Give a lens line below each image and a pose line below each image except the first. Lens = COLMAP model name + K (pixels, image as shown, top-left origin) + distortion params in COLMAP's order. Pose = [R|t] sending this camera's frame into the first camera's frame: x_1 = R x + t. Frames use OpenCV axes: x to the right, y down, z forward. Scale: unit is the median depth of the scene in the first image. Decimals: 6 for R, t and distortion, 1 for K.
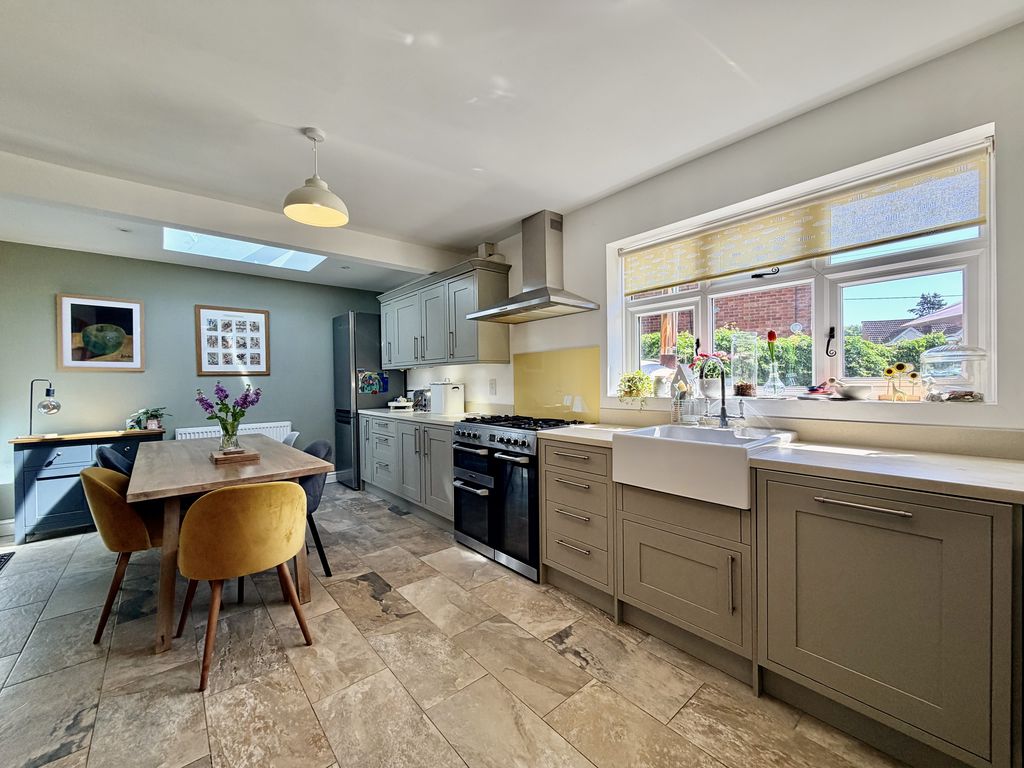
lens RADIAL K [[408.1, 0, 510.5], [0, 408.1, 386.1], [0, 0, 1]] dist [0.000420, -0.000137]
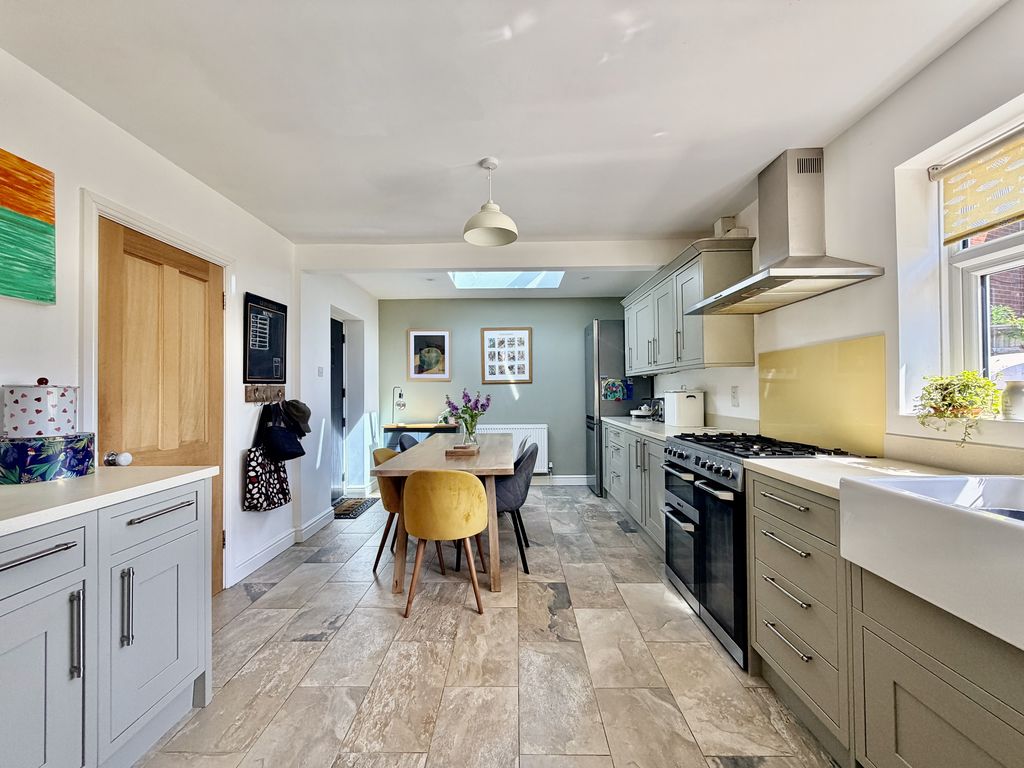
lens RADIAL K [[408.1, 0, 510.5], [0, 408.1, 386.1], [0, 0, 1]] dist [0.000420, -0.000137]
pose [[0.753061, -0.001409, -0.657949, 0.157768], [-0.009034, 0.999881, -0.012482, -0.003929], [0.657888, 0.015343, 0.752959, 0.124242]]
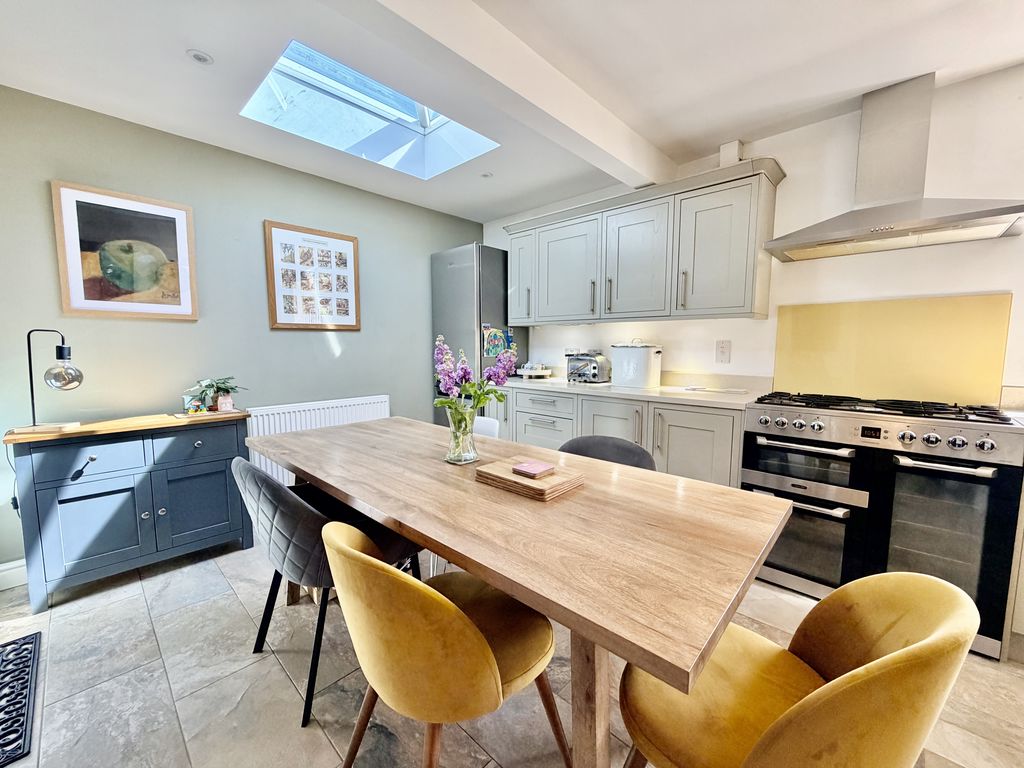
lens RADIAL K [[408.1, 0, 510.5], [0, 408.1, 386.1], [0, 0, 1]] dist [0.000420, -0.000137]
pose [[0.994023, 0.002913, 0.109134, -0.530952], [-0.012864, 0.995805, 0.090592, 0.002211], [-0.108412, -0.091454, 0.989890, 0.335581]]
